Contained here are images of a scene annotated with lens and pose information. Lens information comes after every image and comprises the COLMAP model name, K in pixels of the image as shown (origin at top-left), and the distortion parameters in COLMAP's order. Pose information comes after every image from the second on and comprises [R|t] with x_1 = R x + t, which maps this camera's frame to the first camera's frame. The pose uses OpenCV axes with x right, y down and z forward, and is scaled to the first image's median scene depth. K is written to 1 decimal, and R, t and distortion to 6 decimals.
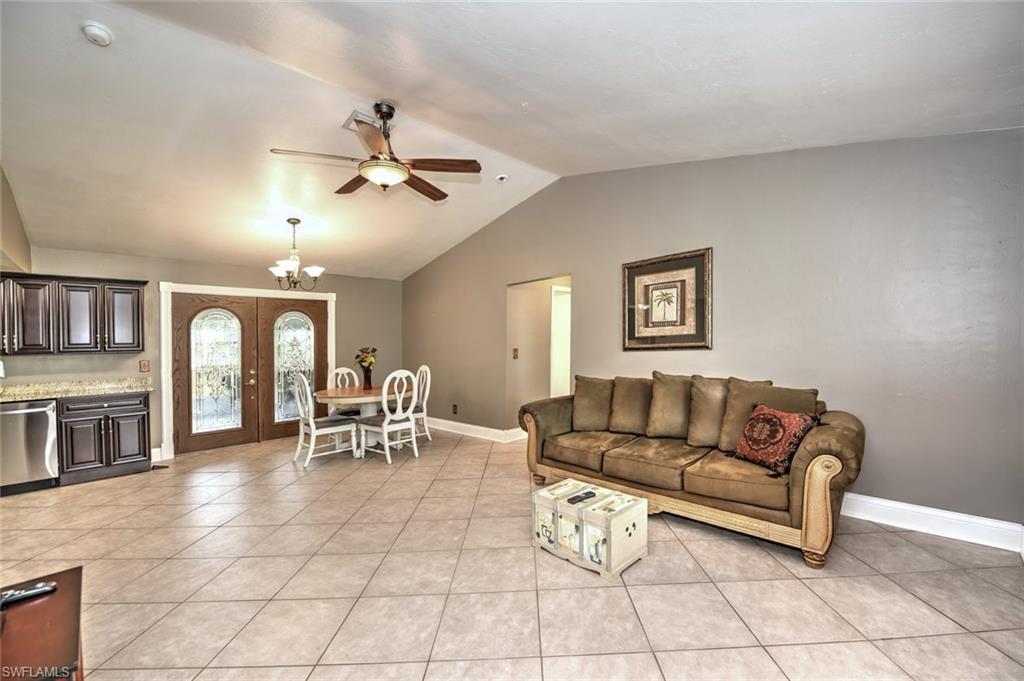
lens RADIAL K [[424.3, 0, 526.9], [0, 424.3, 333.4], [0, 0, 1]] dist [-0.000915, -0.000133]
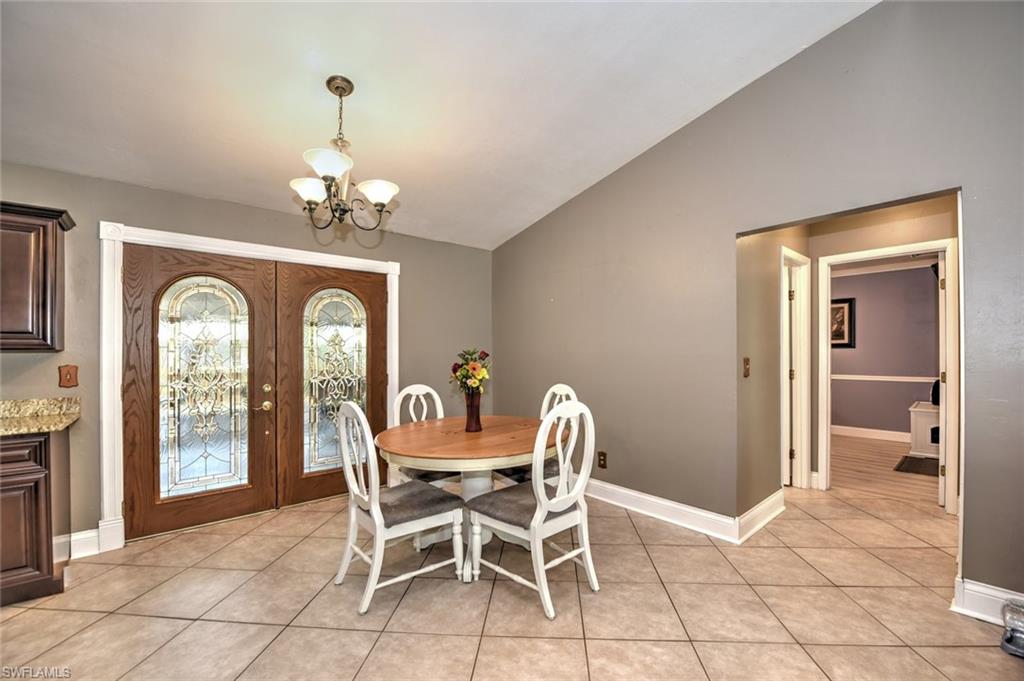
lens RADIAL K [[411.6, 0, 518.3], [0, 411.6, 351.6], [0, 0, 1]] dist [-0.009965, -0.000062]
pose [[0.997352, 0.019011, -0.070193, -0.291403], [-0.017425, 0.999581, 0.023133, 0.023305], [0.070603, -0.021848, 0.997265, 0.512122]]
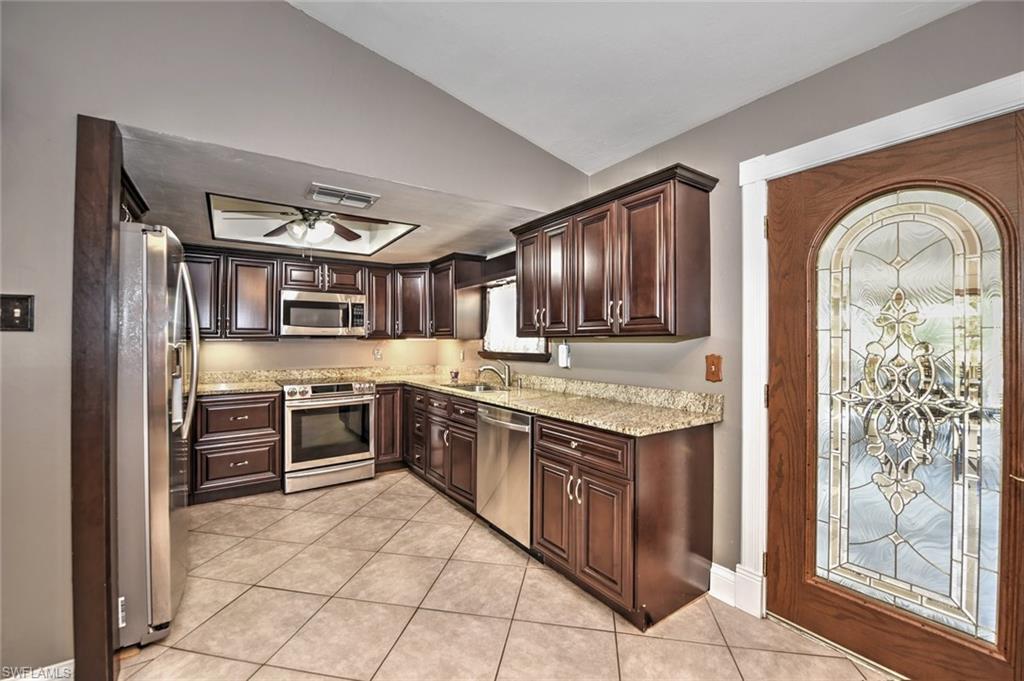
lens RADIAL K [[412.1, 0, 512.0], [0, 412.1, 340.5], [0, 0, 1]] dist [-0.009531, -0.000147]
pose [[-0.170756, 0.021739, -0.985074, -0.432889], [0.026696, 0.999492, 0.017429, 0.033943], [0.984952, -0.023322, -0.171249, 0.834075]]
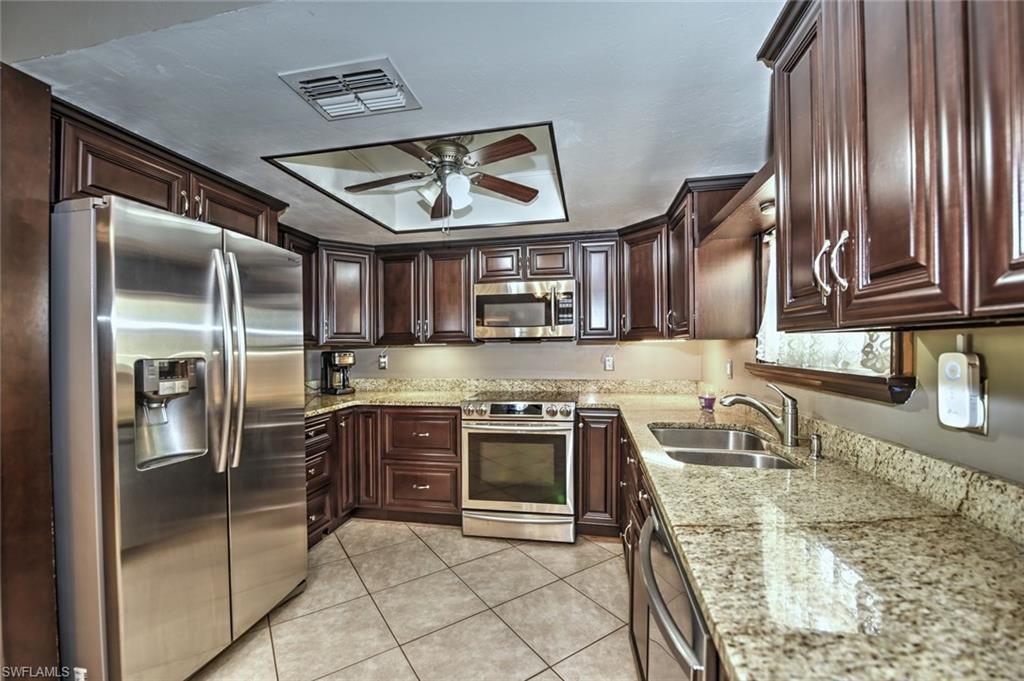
lens RADIAL K [[406.1, 0, 531.5], [0, 406.1, 348.8], [0, 0, 1]] dist [-0.010465, -0.000103]
pose [[-0.818036, 0.036683, -0.573996, -0.773310], [0.042179, 0.999103, 0.003739, 0.042203], [0.573618, -0.021152, -0.818850, 0.841067]]
